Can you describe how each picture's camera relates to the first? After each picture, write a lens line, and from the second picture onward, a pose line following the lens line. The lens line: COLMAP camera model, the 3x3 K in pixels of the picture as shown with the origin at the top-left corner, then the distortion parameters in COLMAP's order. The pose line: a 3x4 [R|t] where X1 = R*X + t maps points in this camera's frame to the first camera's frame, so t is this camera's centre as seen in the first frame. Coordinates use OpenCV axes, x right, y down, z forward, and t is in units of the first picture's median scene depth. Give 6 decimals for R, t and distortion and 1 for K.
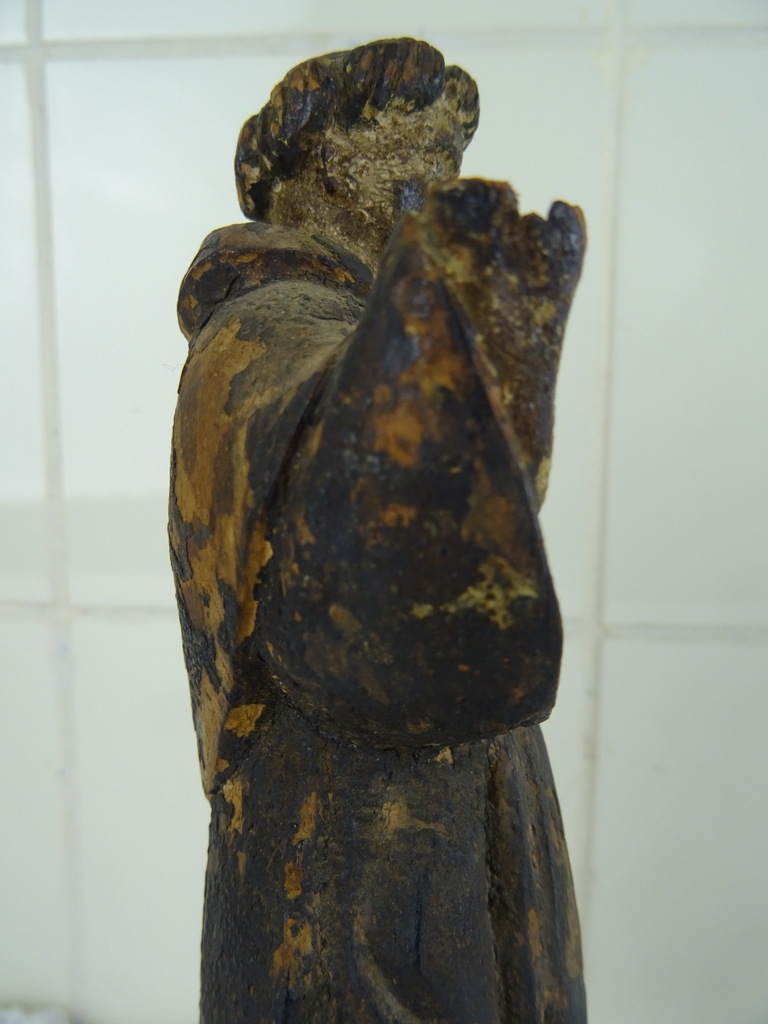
lens RADIAL K [[726.4, 0, 379.1], [0, 726.4, 513.2], [0, 0, 1]] dist [0.003069, -0.015043]
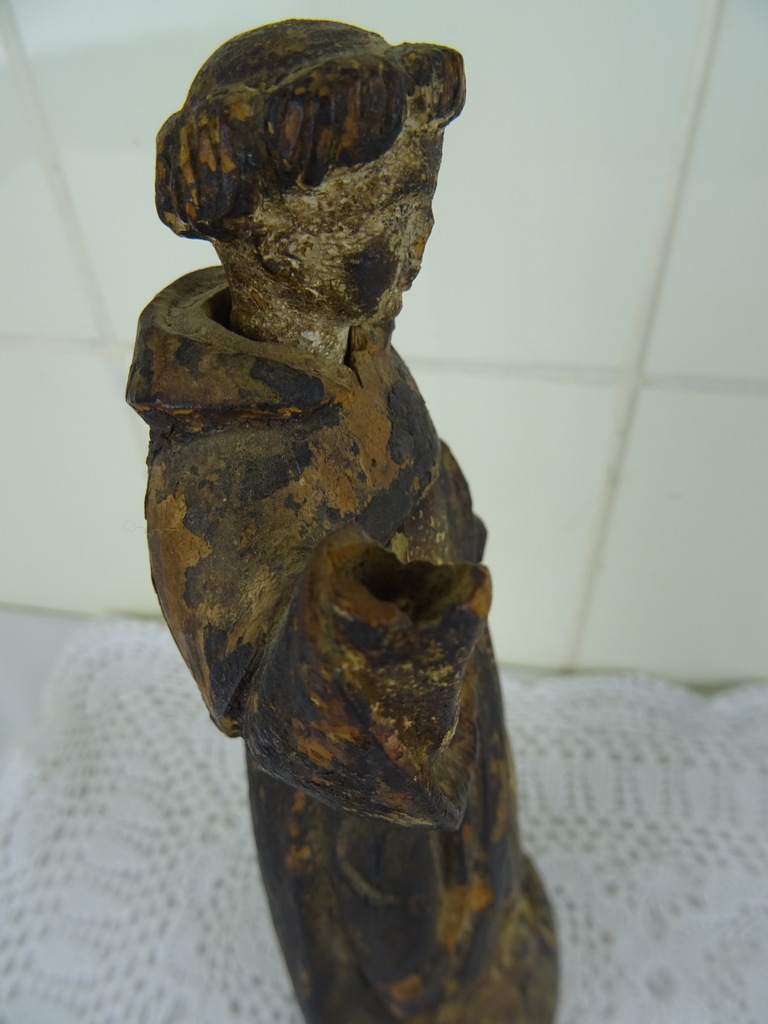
lens RADIAL K [[726.4, 0, 383.9], [0, 726.4, 507.7], [0, 0, 1]] dist [0.003069, -0.015043]
pose [[0.994760, 0.026533, -0.098730, 0.155790], [0.035163, 0.818014, 0.574122, -0.700875], [0.095996, -0.574586, 0.812795, 0.167308]]
